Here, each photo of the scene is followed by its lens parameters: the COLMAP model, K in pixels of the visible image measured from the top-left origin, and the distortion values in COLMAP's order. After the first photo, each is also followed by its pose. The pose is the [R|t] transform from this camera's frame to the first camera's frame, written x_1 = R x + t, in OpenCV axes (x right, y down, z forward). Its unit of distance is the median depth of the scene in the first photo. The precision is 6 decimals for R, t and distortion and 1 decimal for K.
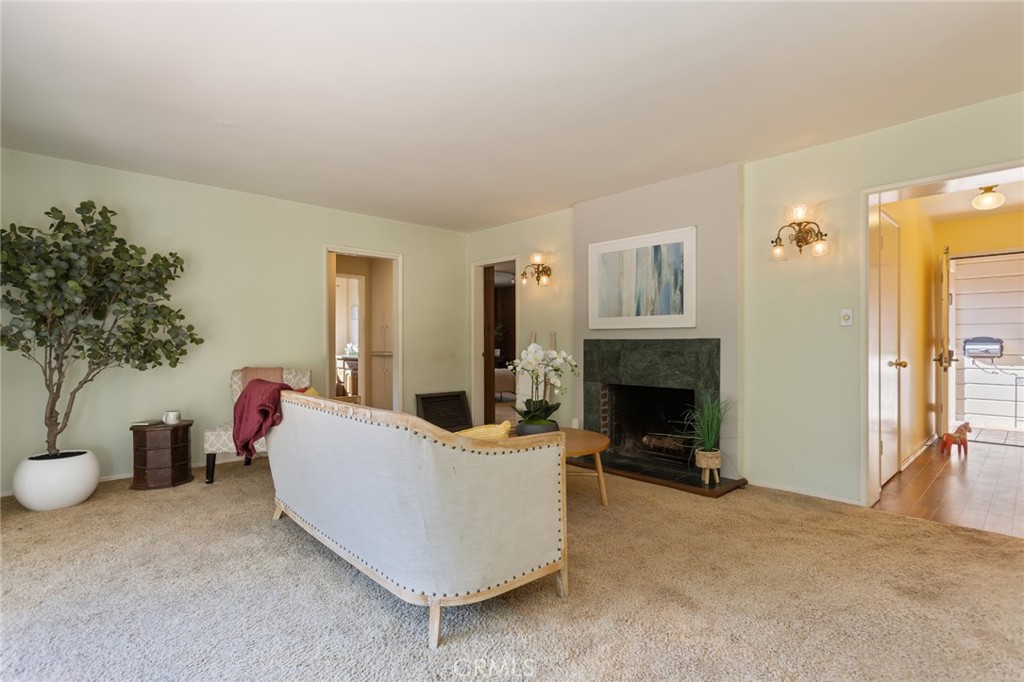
lens RADIAL K [[495.3, 0, 511.3], [0, 495.3, 345.0], [0, 0, 1]] dist [-0.012701, 0.008984]
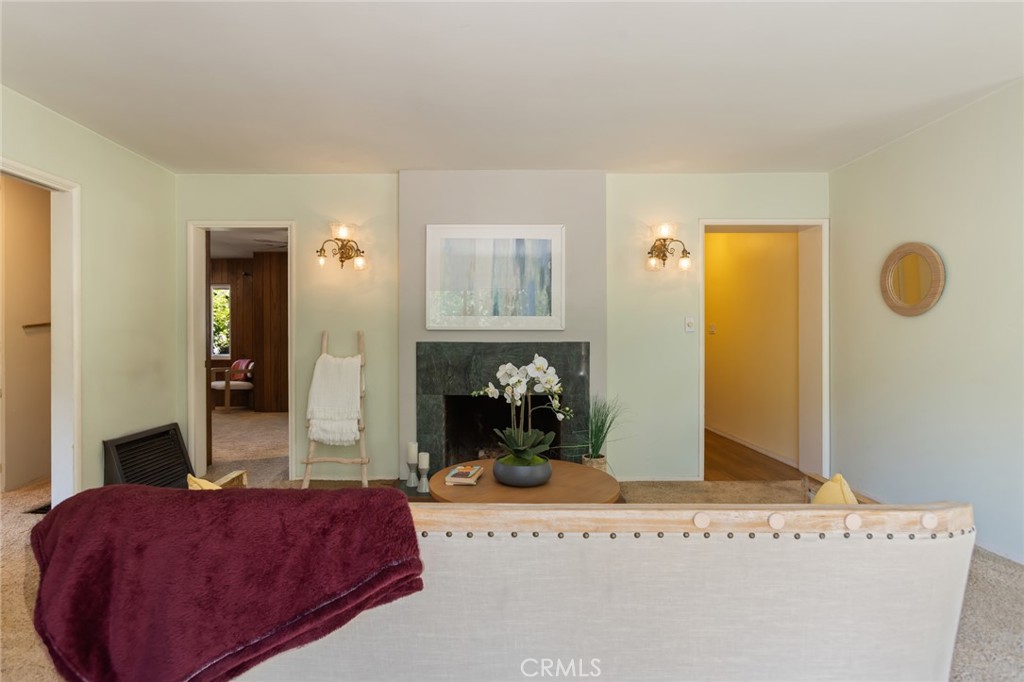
lens RADIAL K [[495.0, 0, 501.9], [0, 495.0, 340.5], [0, 0, 1]] dist [-0.023969, 0.001305]
pose [[0.688182, -0.005388, 0.725518, -0.451682], [0.004086, 0.999985, 0.003550, -0.021797], [-0.725526, 0.000521, 0.688194, 0.473448]]
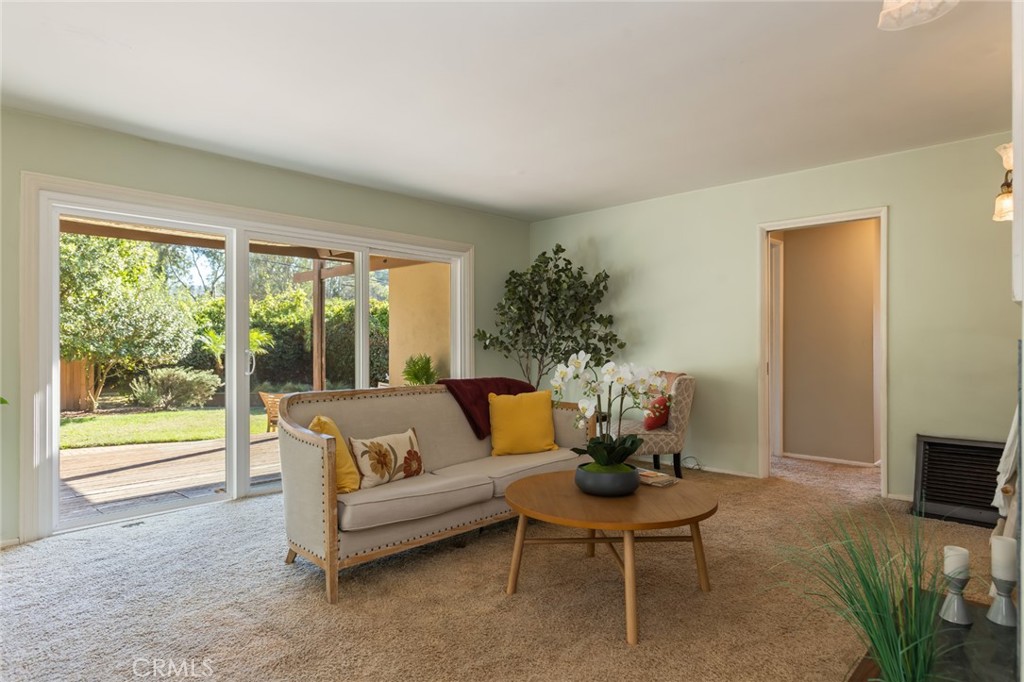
lens RADIAL K [[592.7, 0, 508.8], [0, 592.7, 340.9], [0, 0, 1]] dist [-0.002591, 0.005185]
pose [[0.060964, -0.005685, -0.998124, 0.781532], [-0.004762, 0.999971, -0.005987, -0.010094], [0.998129, 0.005118, 0.060935, 0.751728]]
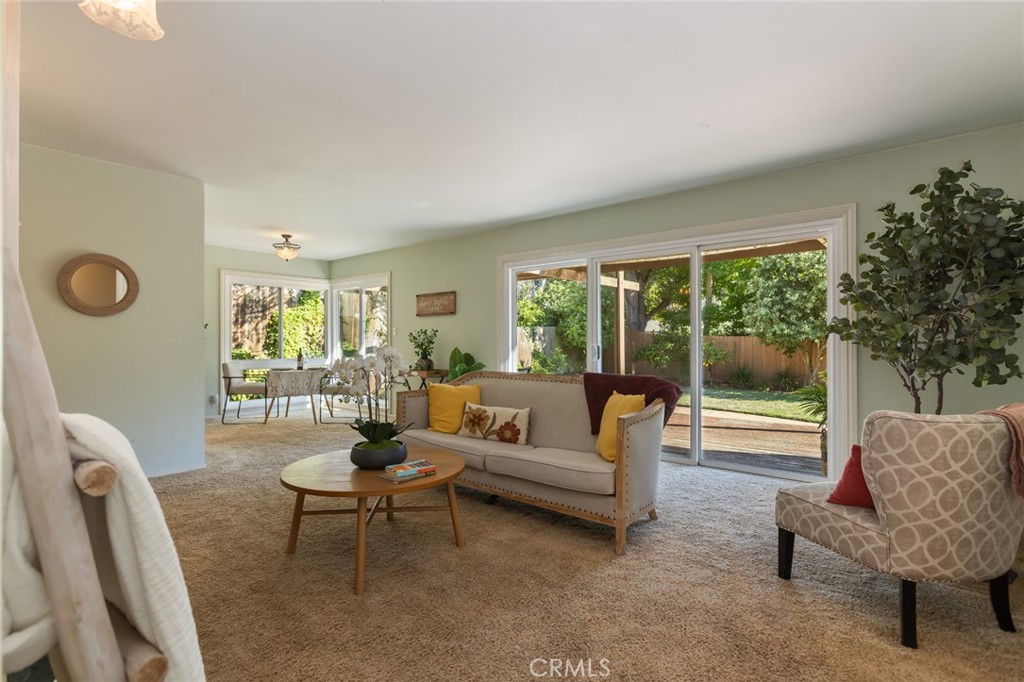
lens RADIAL K [[495.3, 0, 514.5], [0, 495.3, 337.6], [0, 0, 1]] dist [-0.012701, 0.008984]
pose [[-0.993531, 0.000356, -0.113557, -0.048727], [0.000306, 1.000000, 0.000458, -0.014169], [0.113558, 0.000420, -0.993531, 1.643724]]
